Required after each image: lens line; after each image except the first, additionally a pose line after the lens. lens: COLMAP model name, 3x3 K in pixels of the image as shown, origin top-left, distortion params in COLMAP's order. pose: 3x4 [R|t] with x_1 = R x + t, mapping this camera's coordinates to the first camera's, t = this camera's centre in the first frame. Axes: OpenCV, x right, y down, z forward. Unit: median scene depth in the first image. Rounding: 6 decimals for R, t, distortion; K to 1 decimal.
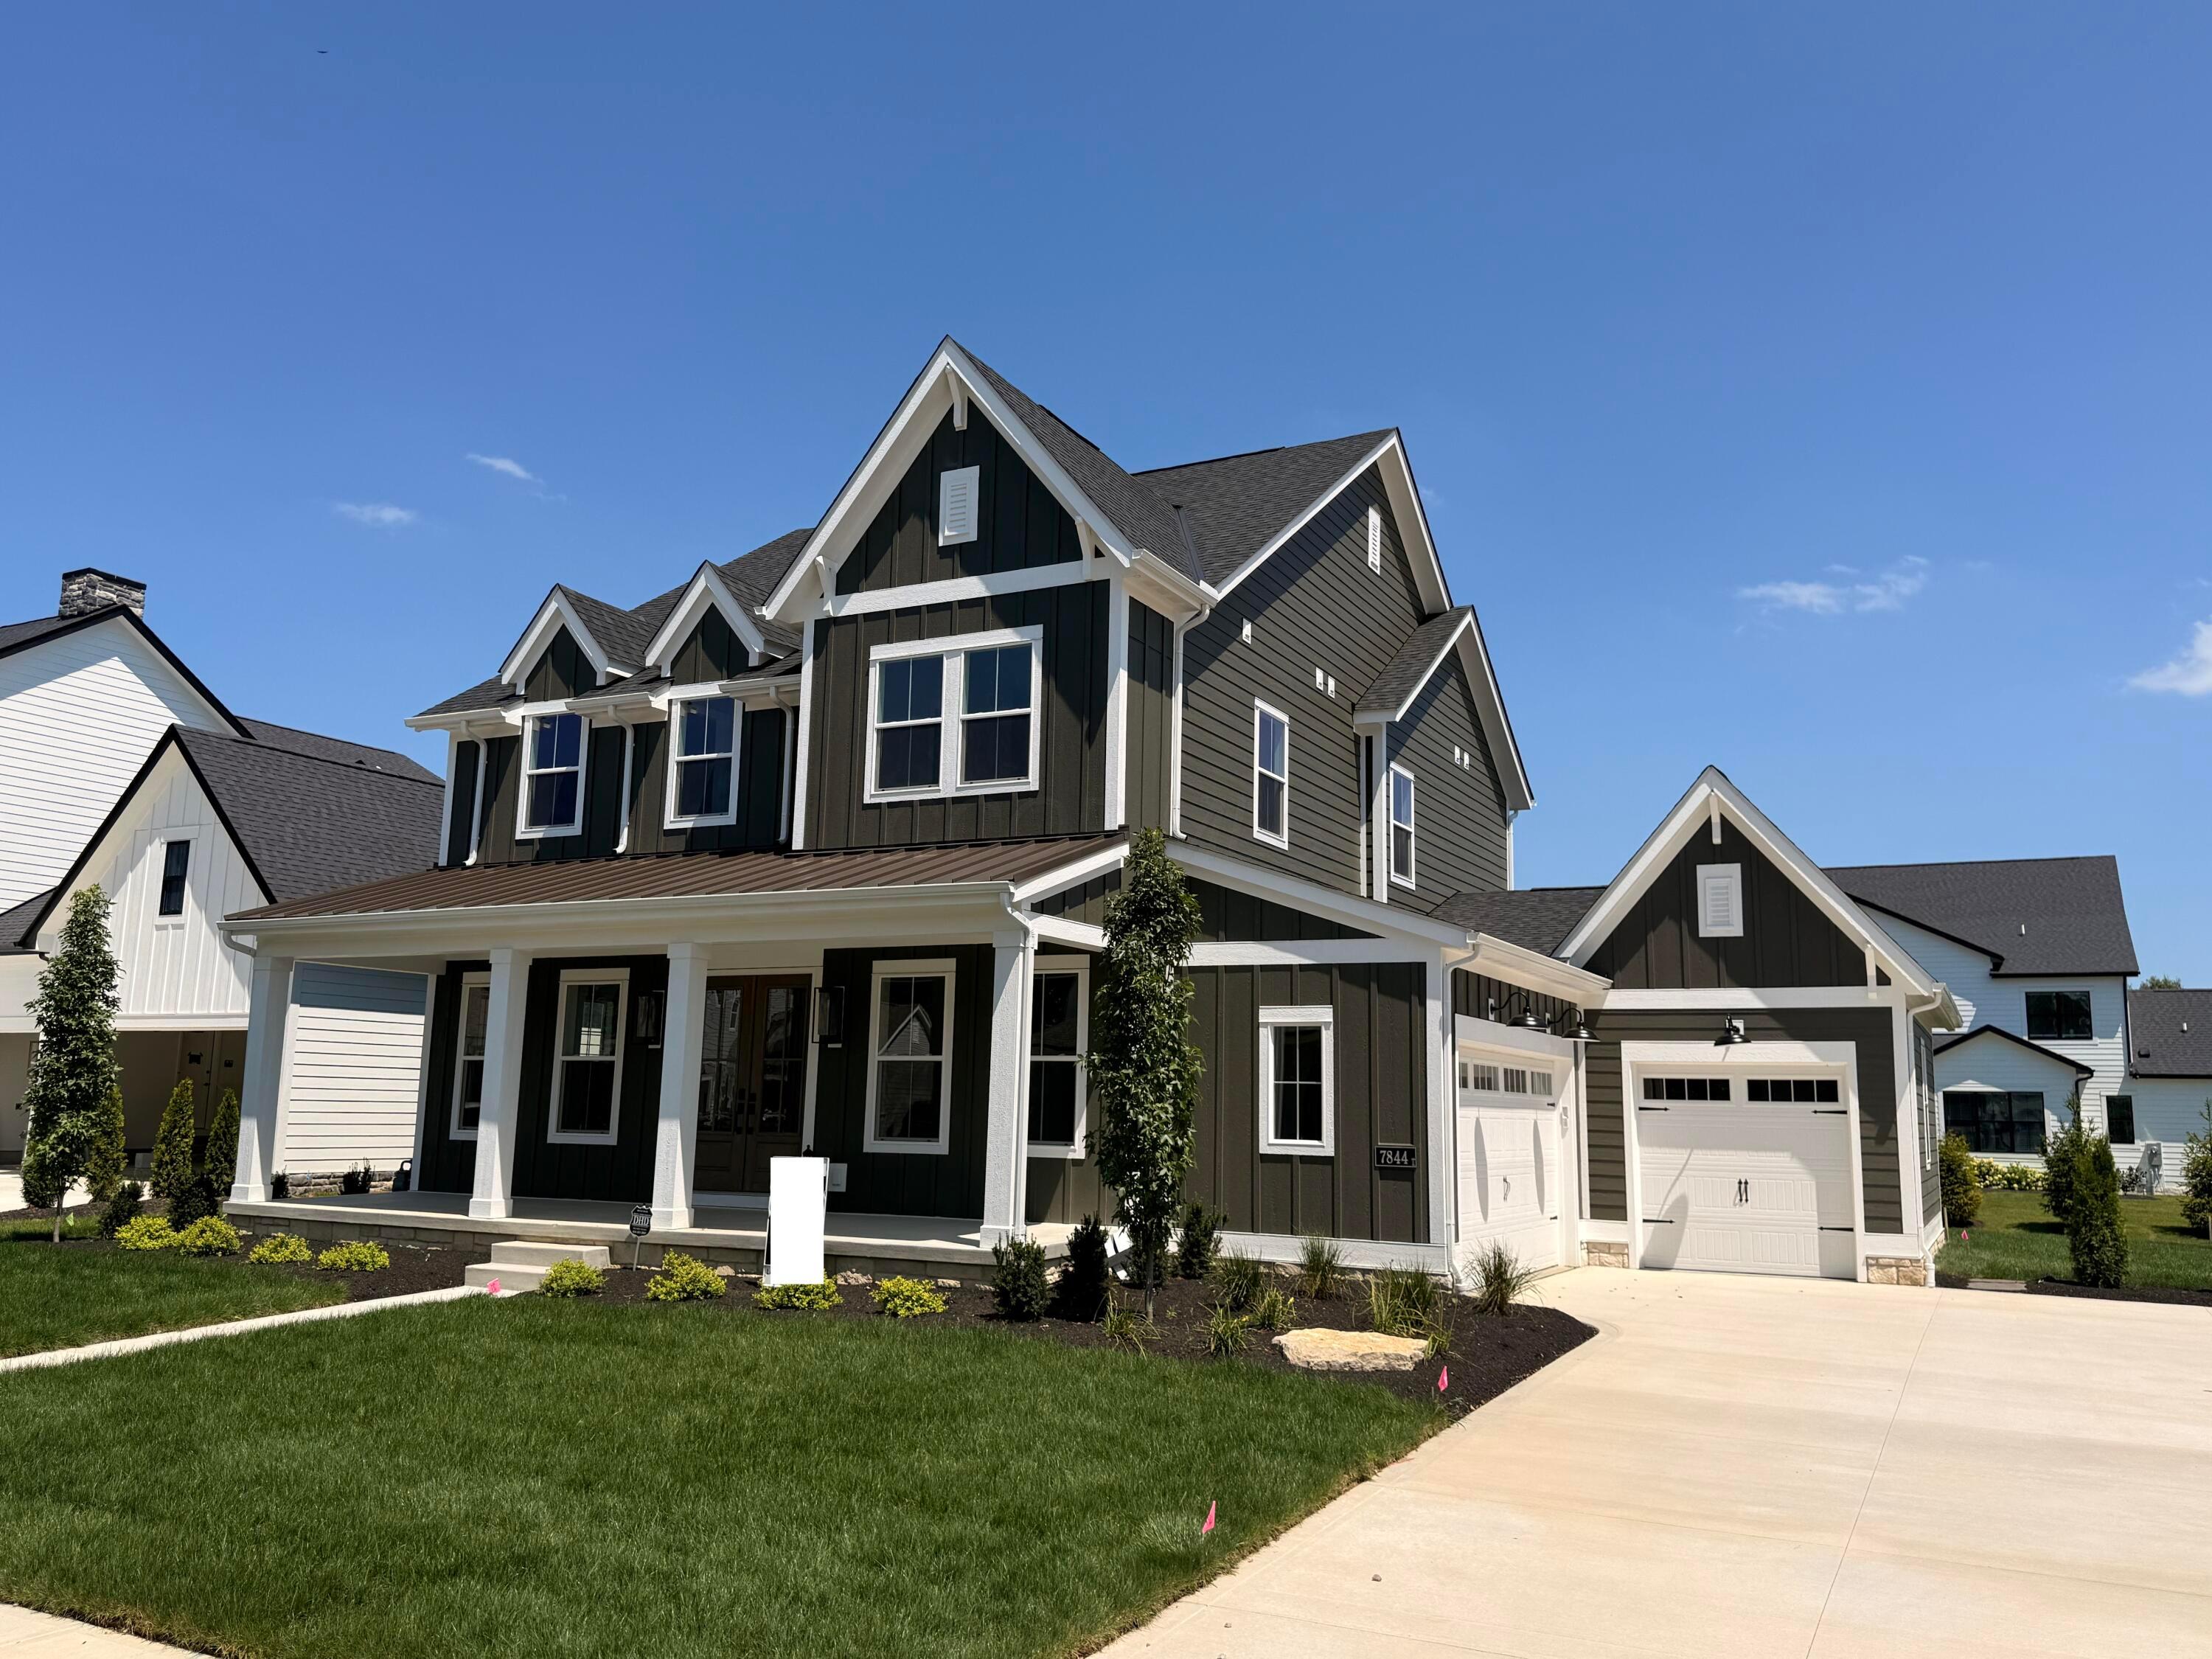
lens RADIAL K [[1676.4, 0, 1113.2], [0, 1676.4, 840.9], [0, 0, 1]] dist [0.160741, -0.336917]
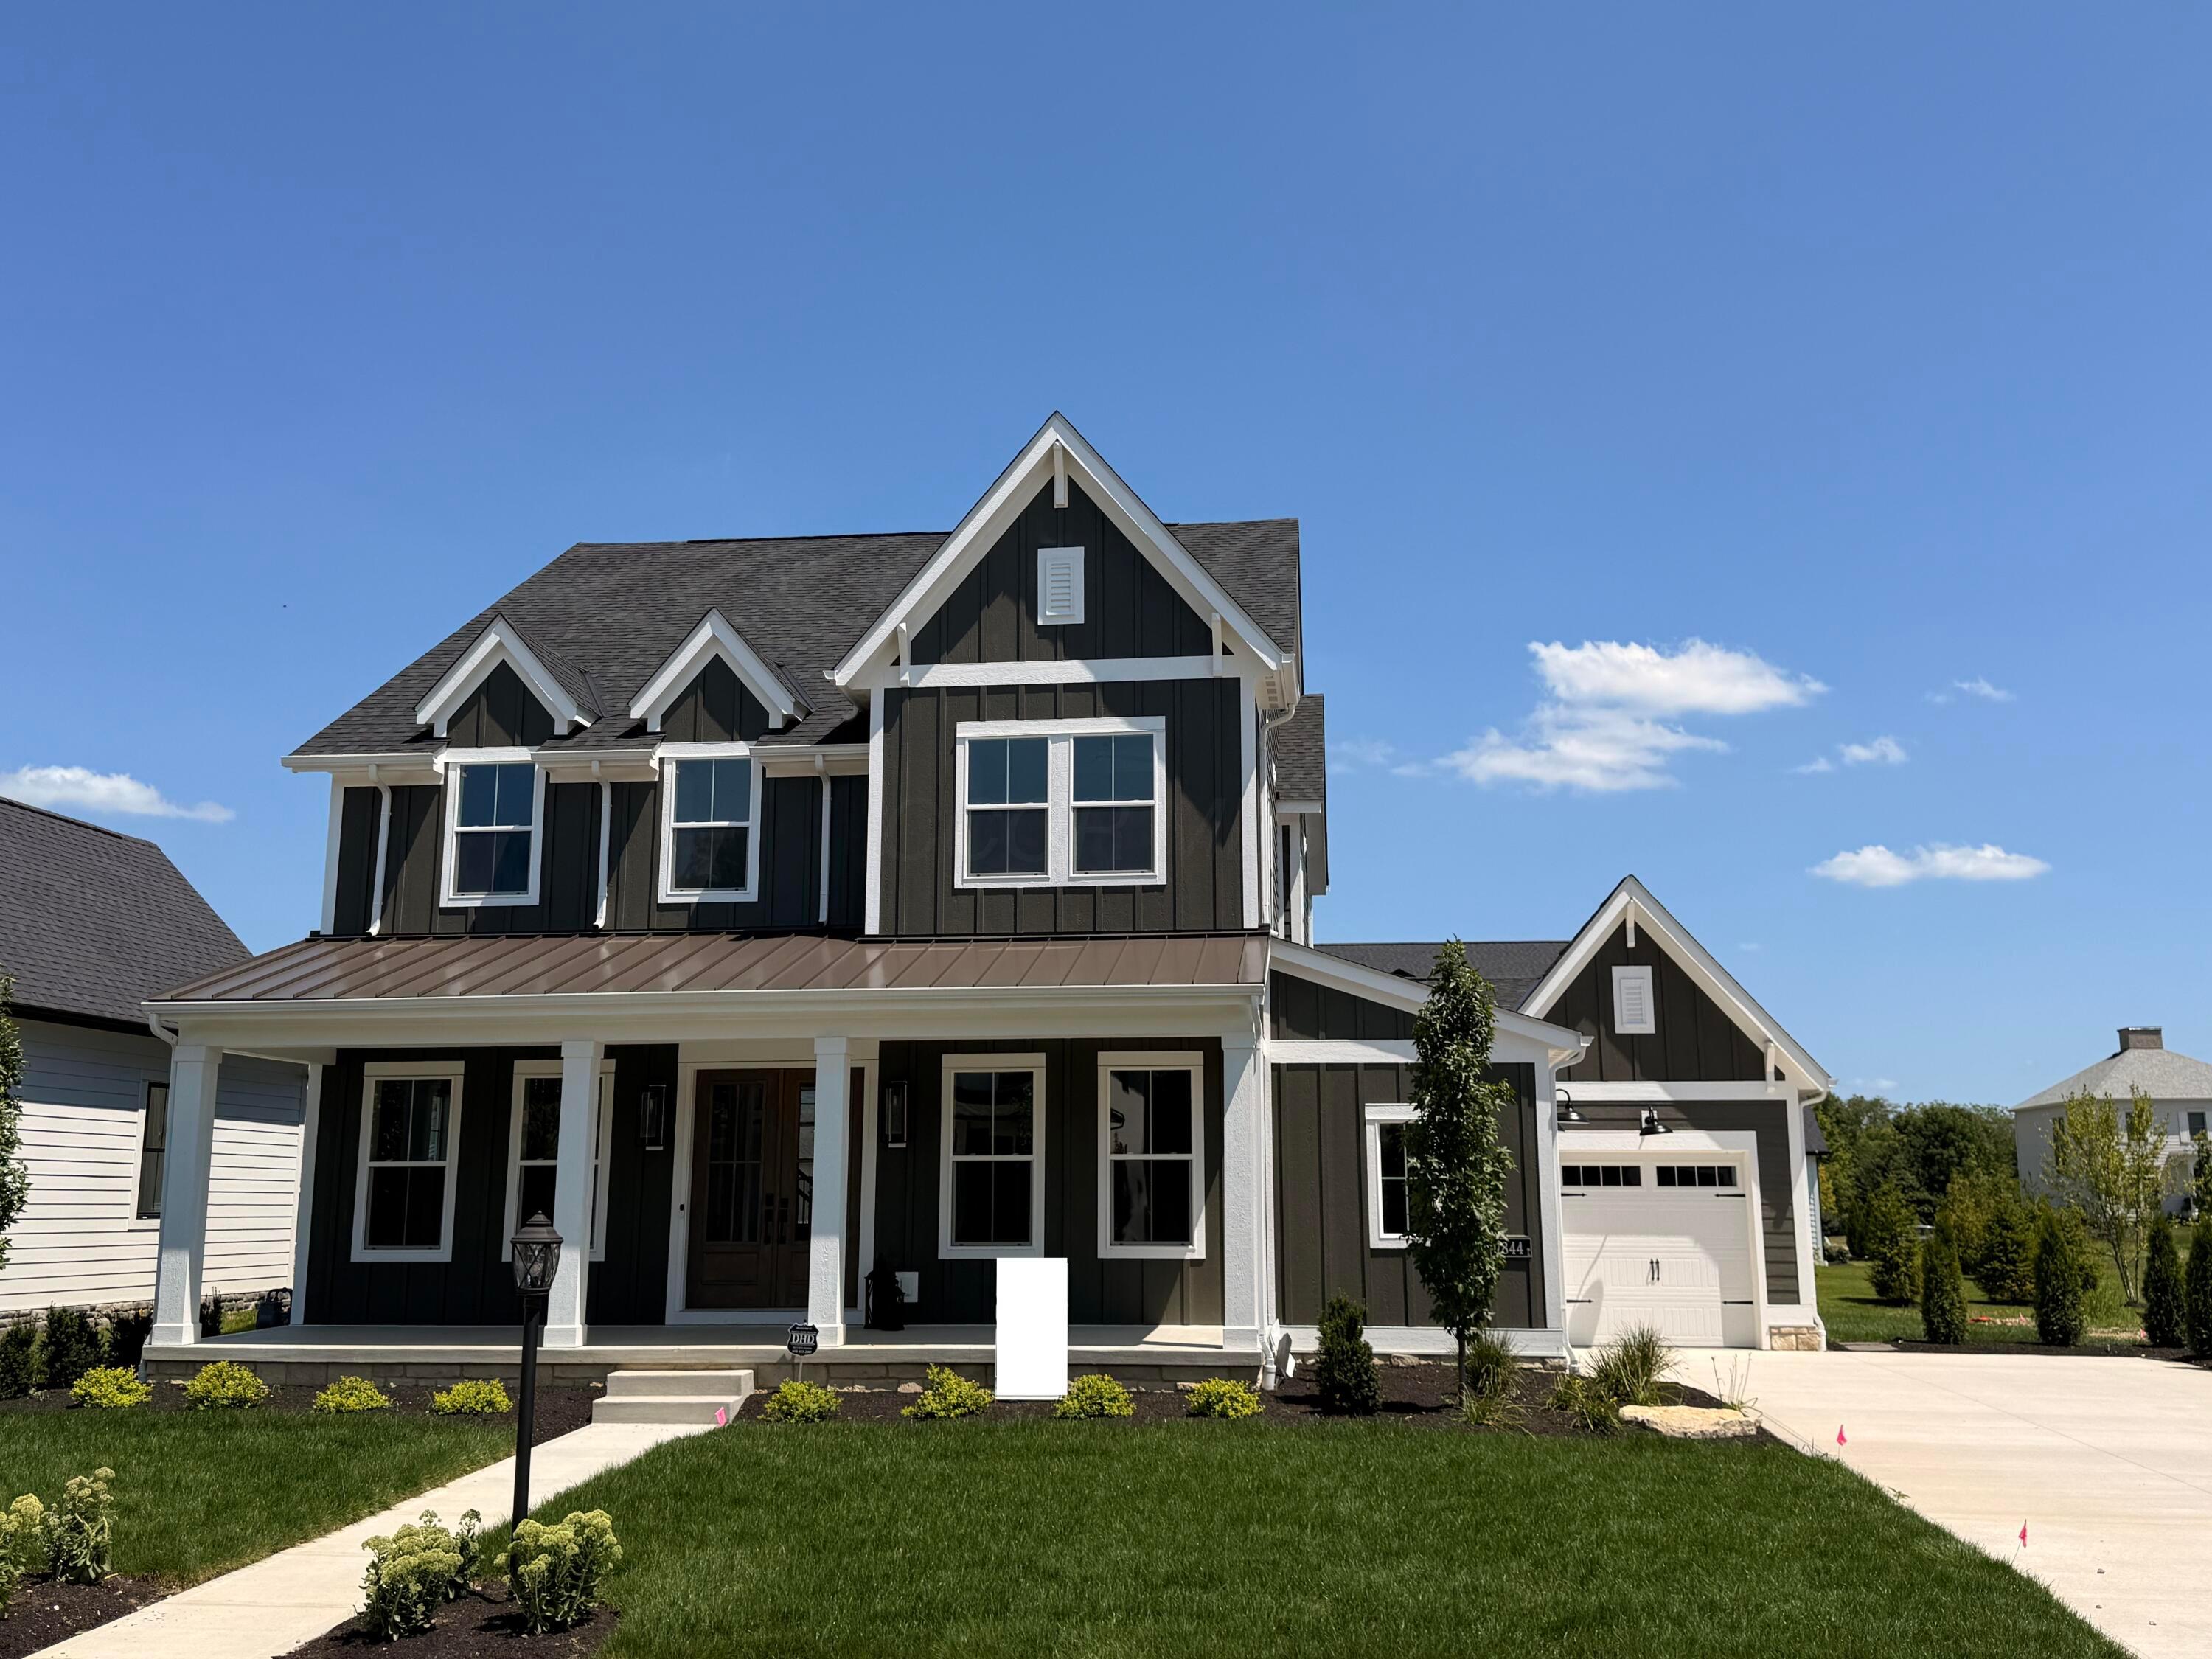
lens RADIAL K [[1953.5, 0, 1104.5], [0, 1953.5, 843.3], [0, 0, 1]] dist [0.155357, -0.331115]
pose [[0.934501, 0.042983, 0.353356, -0.453749], [-0.035539, 0.998989, -0.027531, -0.020080], [-0.354182, 0.013170, 0.935084, -0.059972]]
